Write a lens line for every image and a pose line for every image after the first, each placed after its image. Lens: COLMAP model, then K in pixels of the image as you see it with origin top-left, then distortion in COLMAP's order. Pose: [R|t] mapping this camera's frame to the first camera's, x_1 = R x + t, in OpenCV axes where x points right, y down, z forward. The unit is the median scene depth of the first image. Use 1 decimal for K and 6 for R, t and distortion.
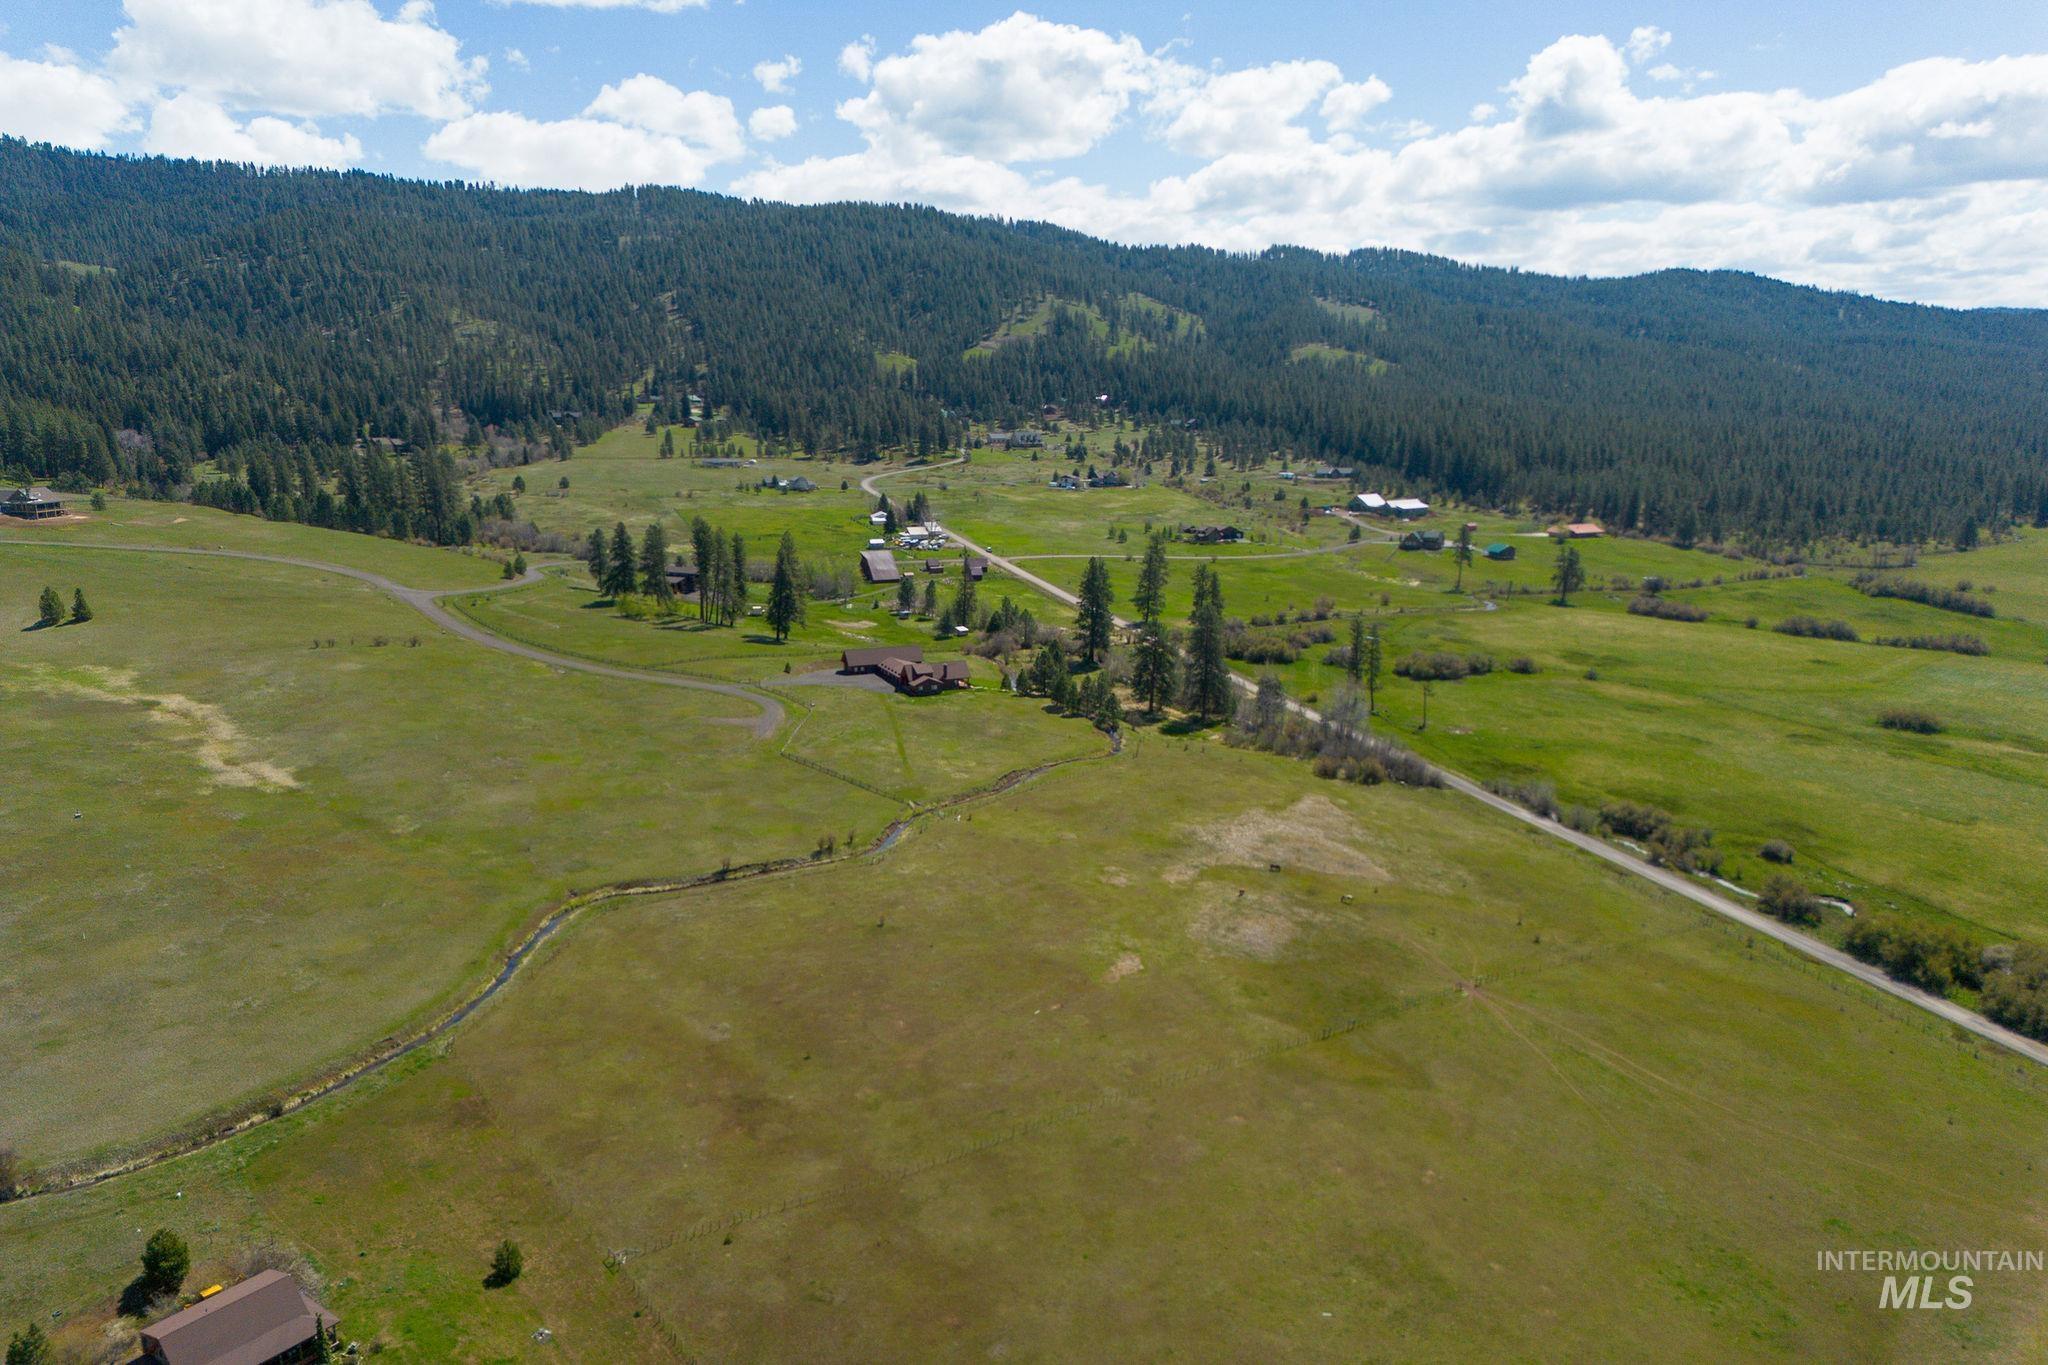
lens RADIAL K [[1410.8, 0, 1032.1], [0, 1410.8, 722.1], [0, 0, 1]] dist [0.075537, -0.059442]
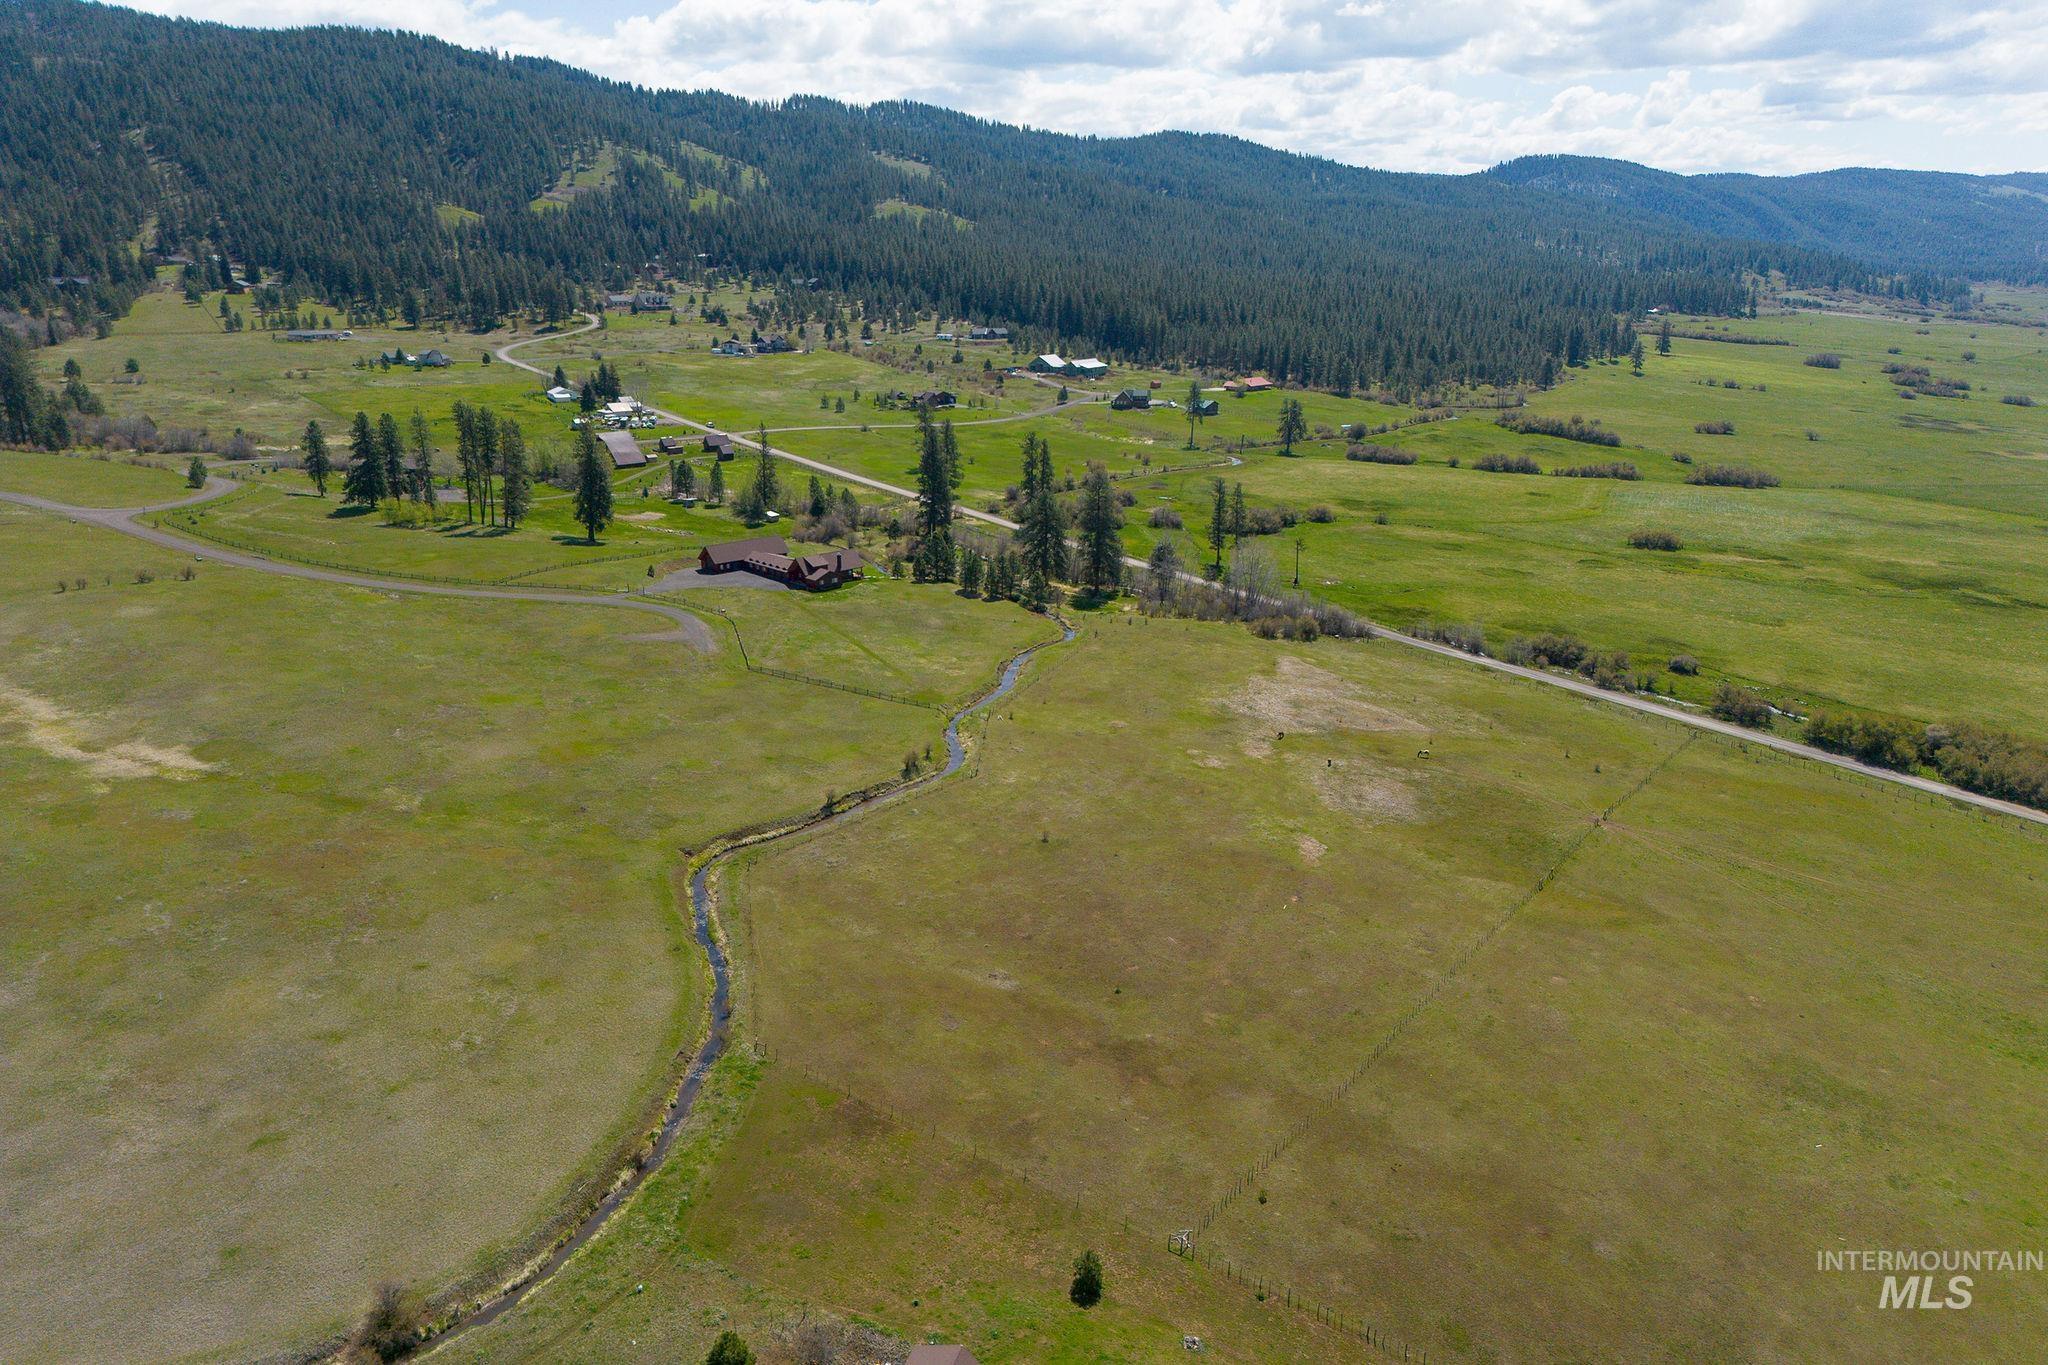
lens RADIAL K [[1418.1, 0, 1024.0], [0, 1418.1, 682.5], [0, 0, 1]] dist [0.067450, -0.061200]
pose [[0.943053, -0.102643, 0.316411, -0.131721], [0.081453, 0.993500, 0.079521, -0.011347], [-0.322516, -0.049220, 0.945283, 0.041548]]
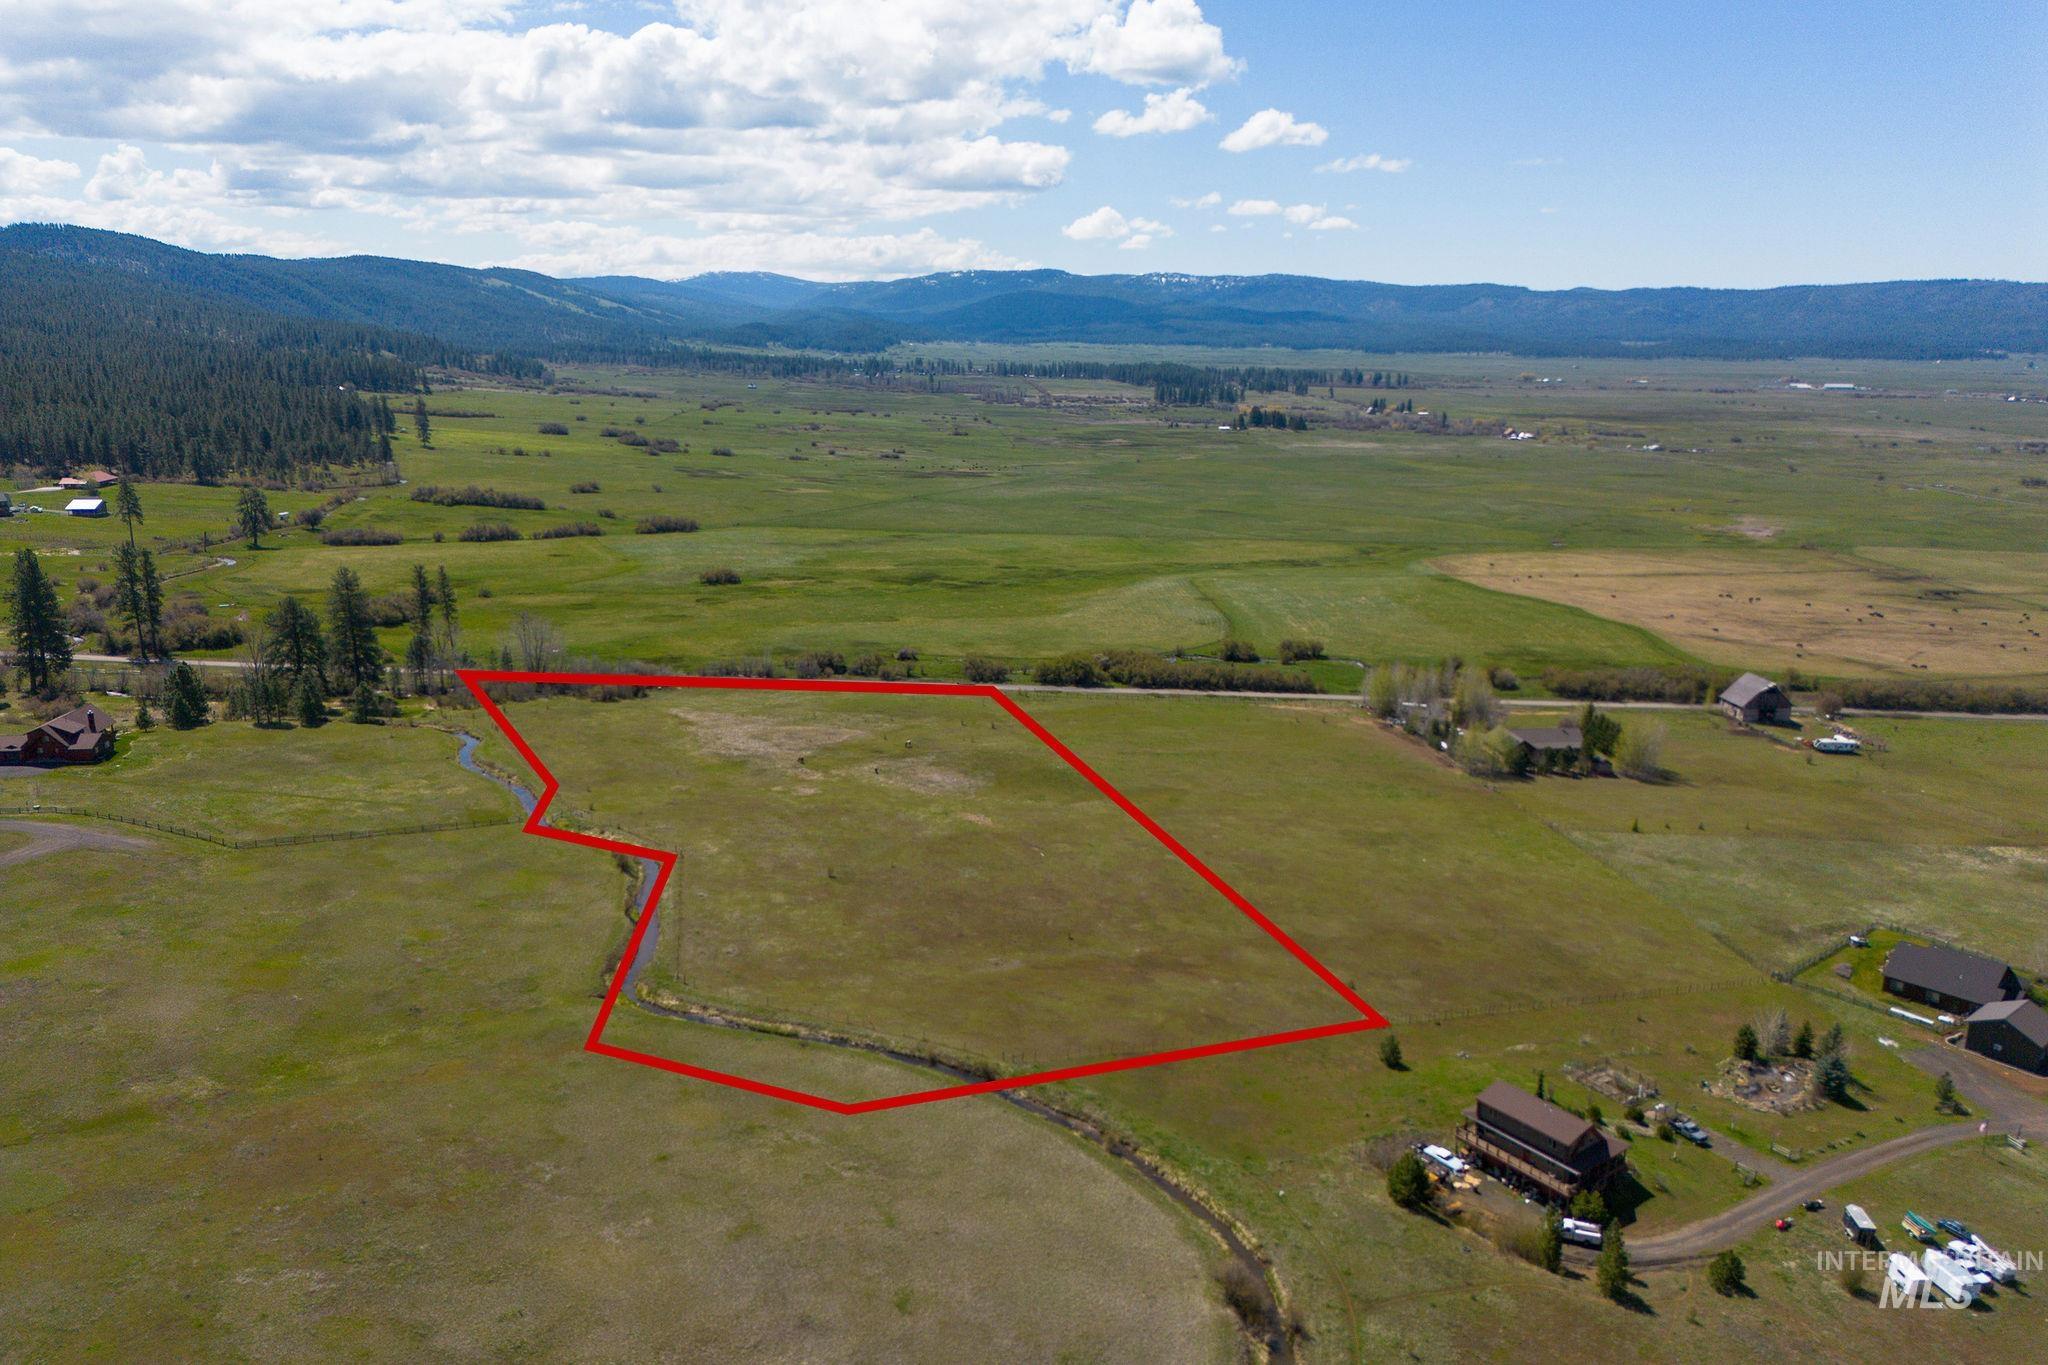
lens RADIAL K [[1418.1, 0, 1024.0], [0, 1418.1, 682.5], [0, 0, 1]] dist [0.067450, -0.061200]
pose [[0.289905, -0.232378, 0.928415, -0.311521], [0.214590, 0.961159, 0.173566, -0.041994], [-0.932687, 0.148911, 0.328511, 0.172746]]
